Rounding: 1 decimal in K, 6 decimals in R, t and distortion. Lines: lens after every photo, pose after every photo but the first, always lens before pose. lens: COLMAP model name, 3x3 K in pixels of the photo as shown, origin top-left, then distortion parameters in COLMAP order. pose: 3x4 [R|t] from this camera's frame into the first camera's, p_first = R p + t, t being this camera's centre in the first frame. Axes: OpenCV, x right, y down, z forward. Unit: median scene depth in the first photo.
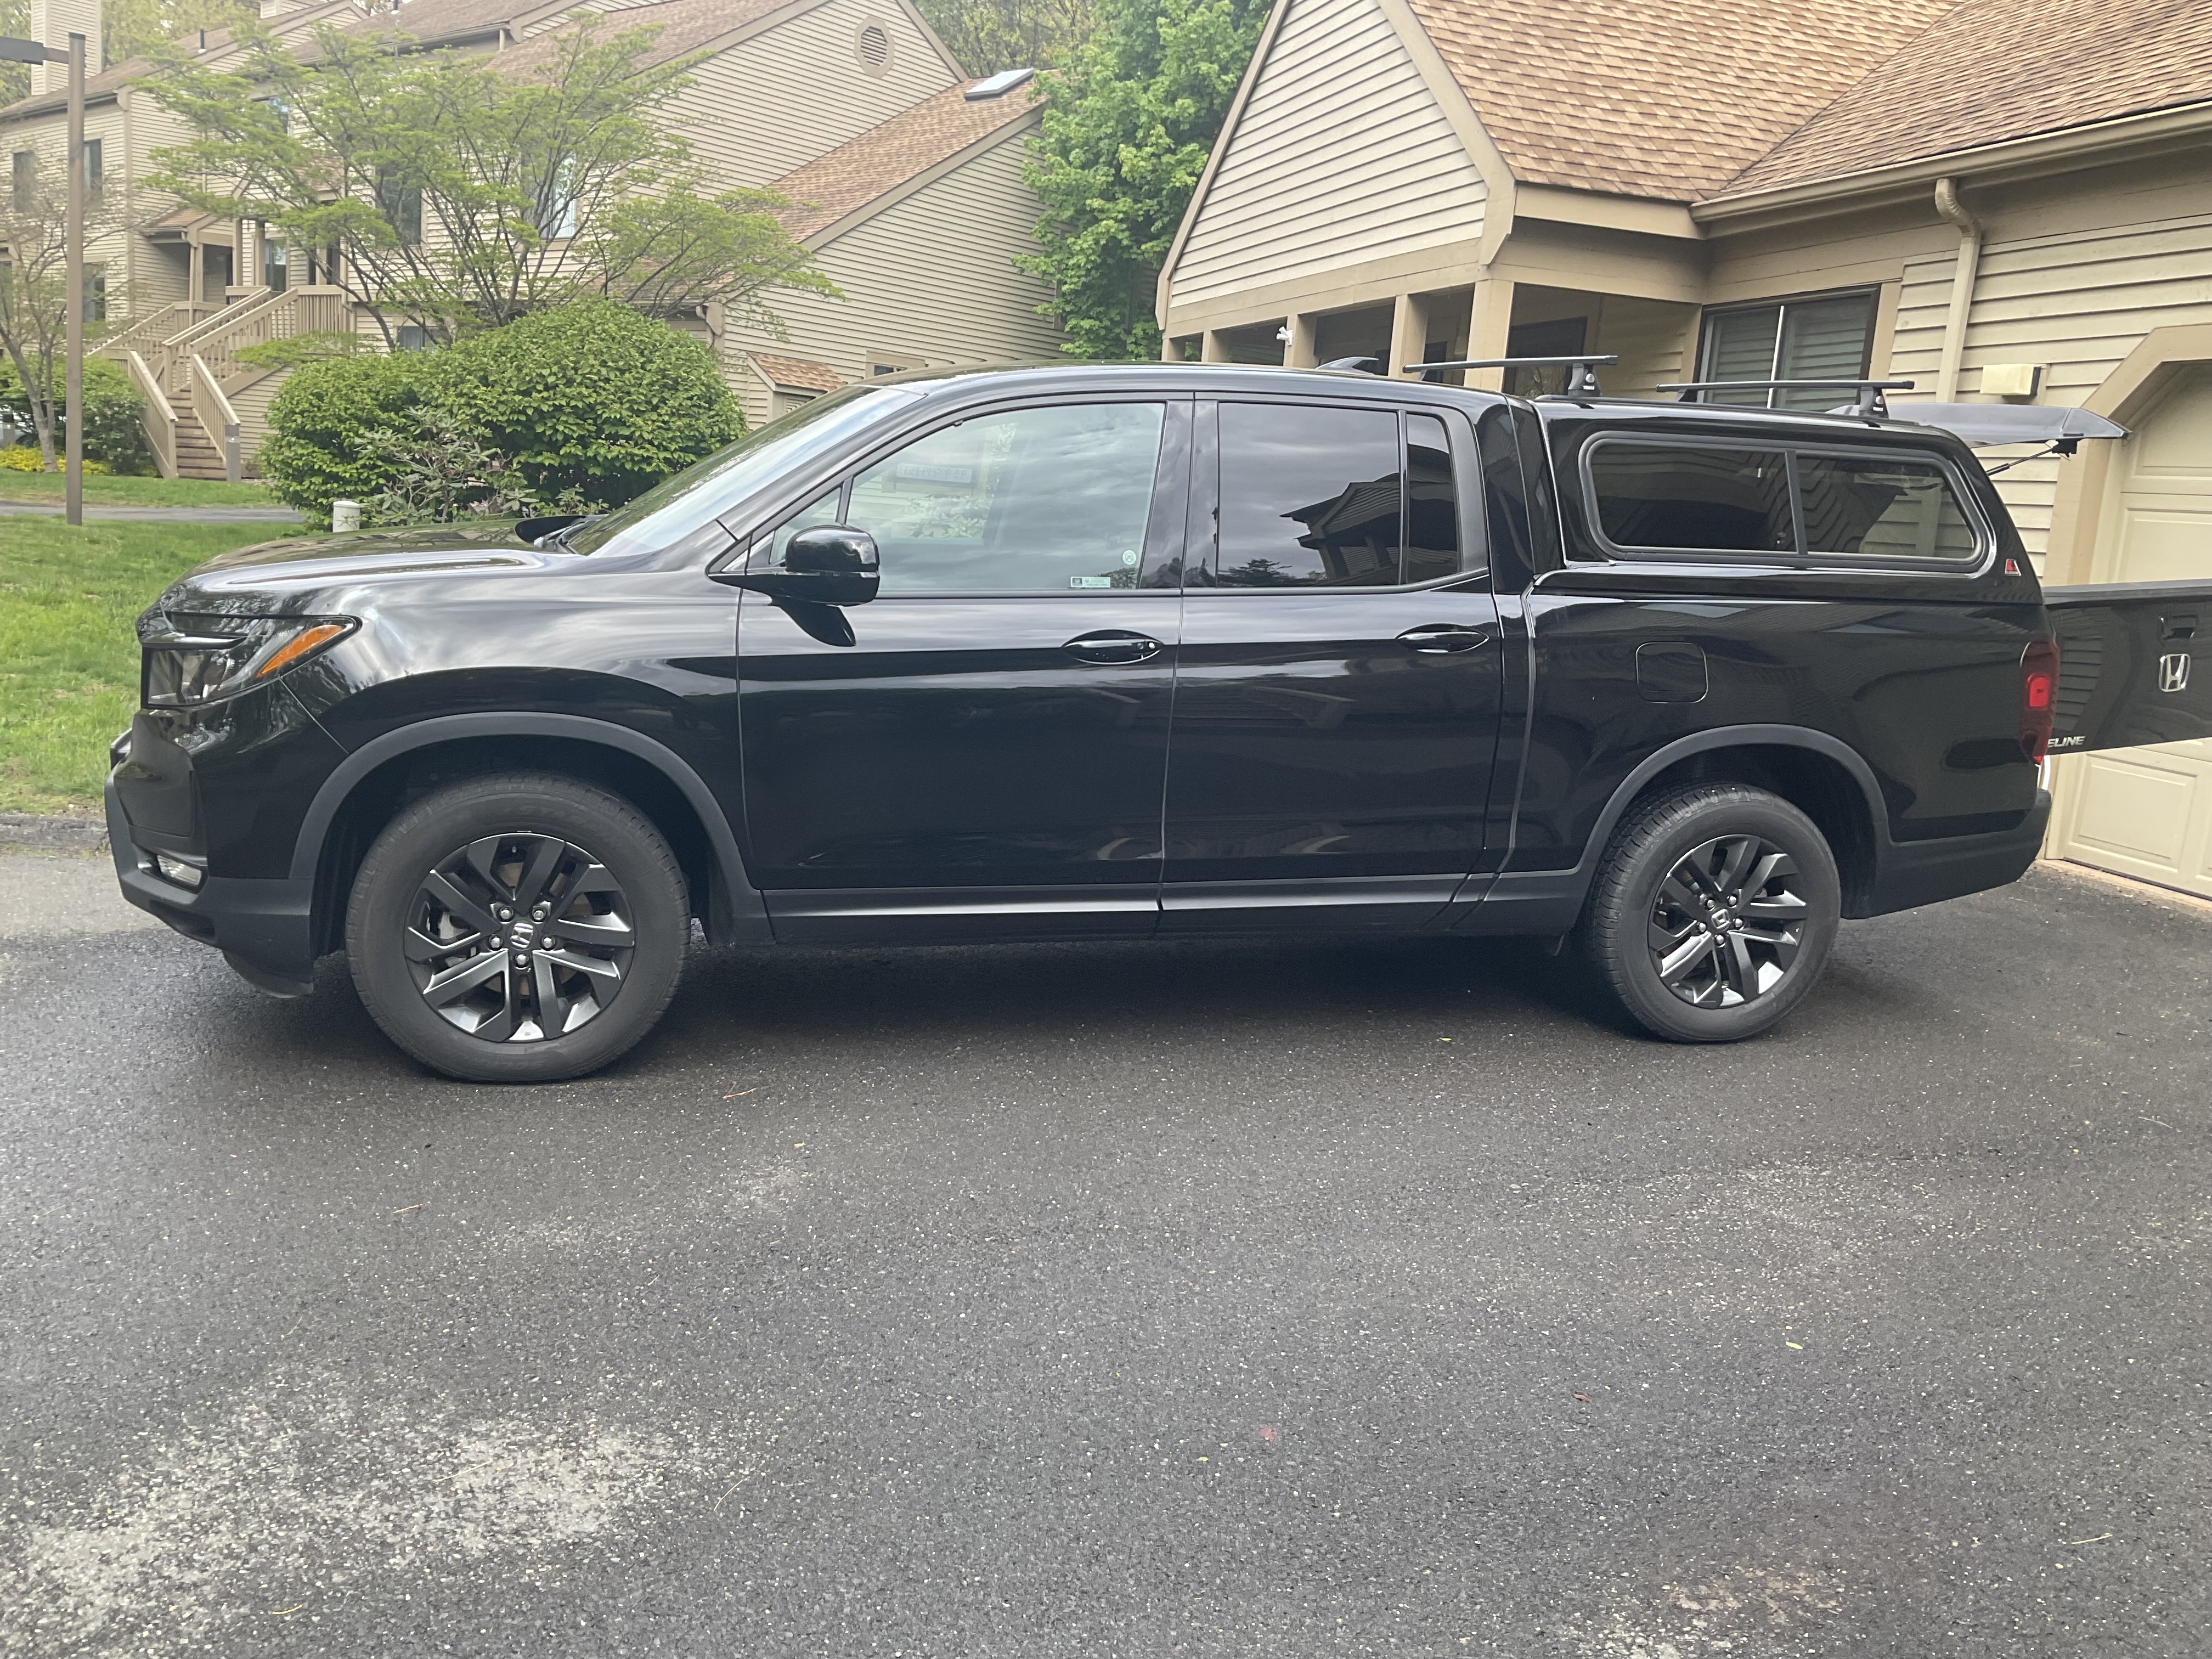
lens RADIAL K [[1760.5, 0, 1106.0], [0, 1760.5, 829.5], [0, 0, 1]] dist [0.077094, -0.216804]
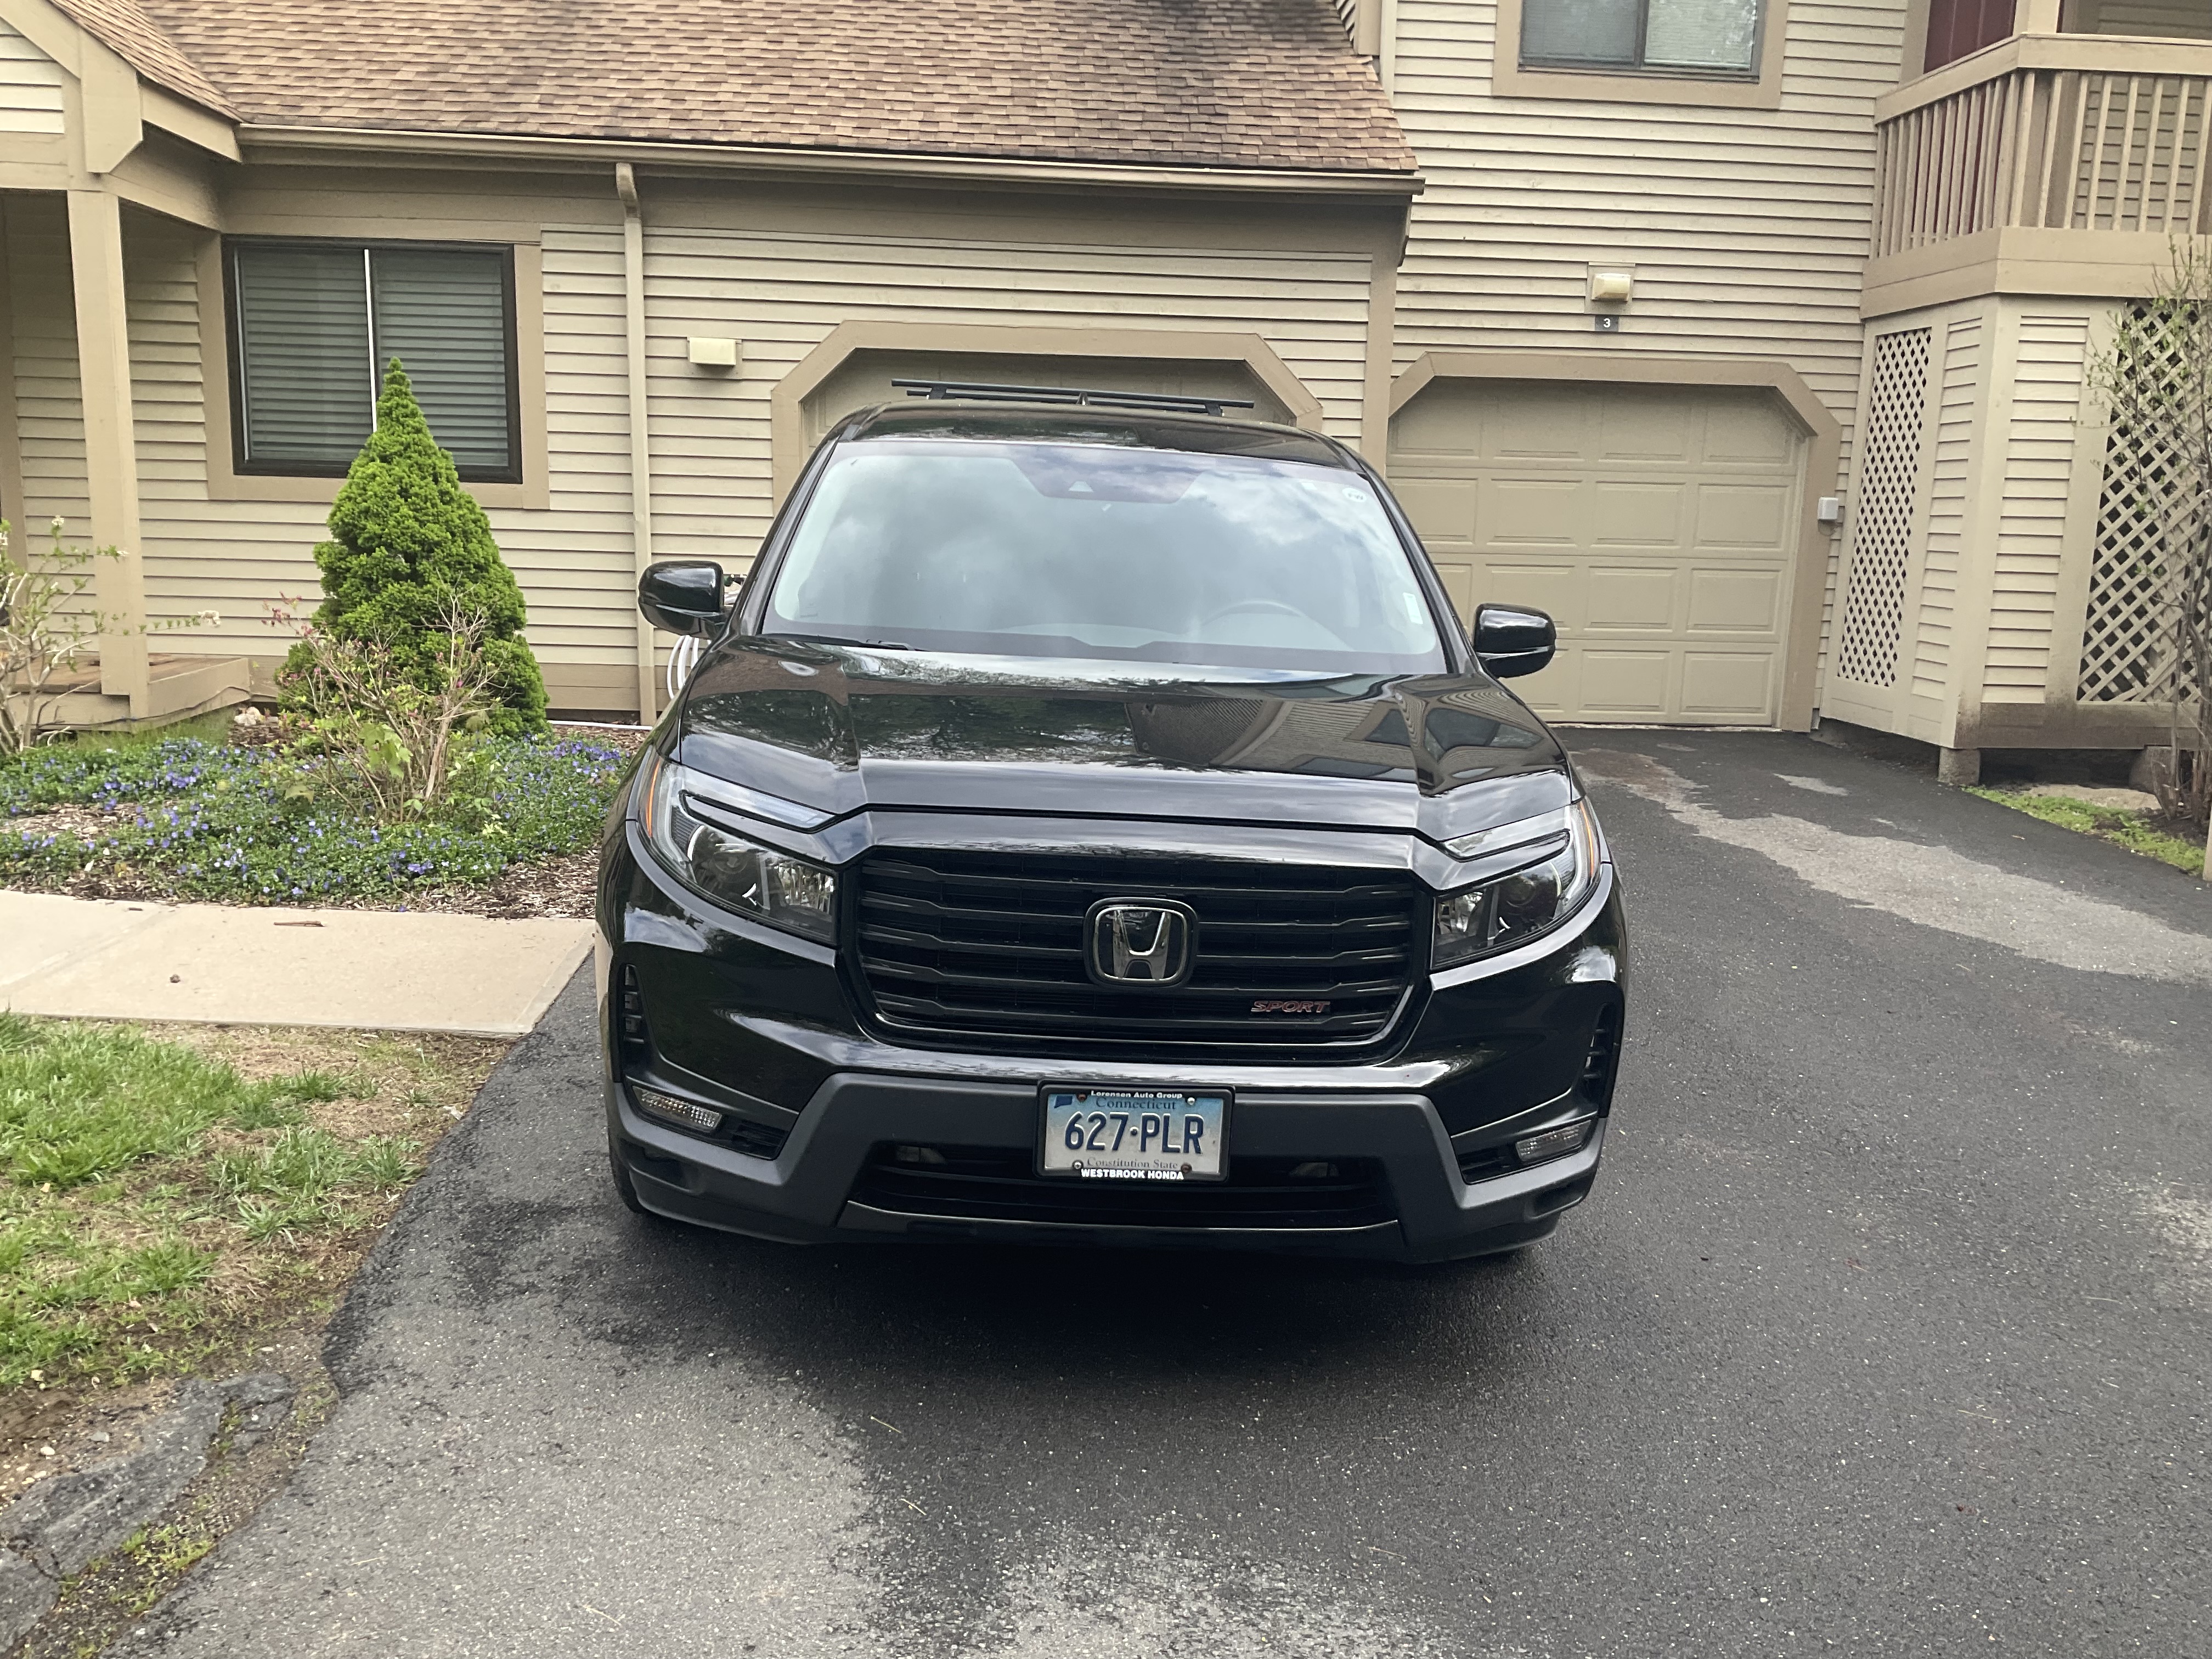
lens RADIAL K [[1760.5, 0, 1106.0], [0, 1760.5, 829.5], [0, 0, 1]] dist [0.077094, -0.216804]
pose [[0.228292, -0.227076, 0.946741, -0.549923], [0.161137, 0.967822, 0.193277, -0.120552], [-0.960165, 0.108431, 0.257536, 0.434402]]
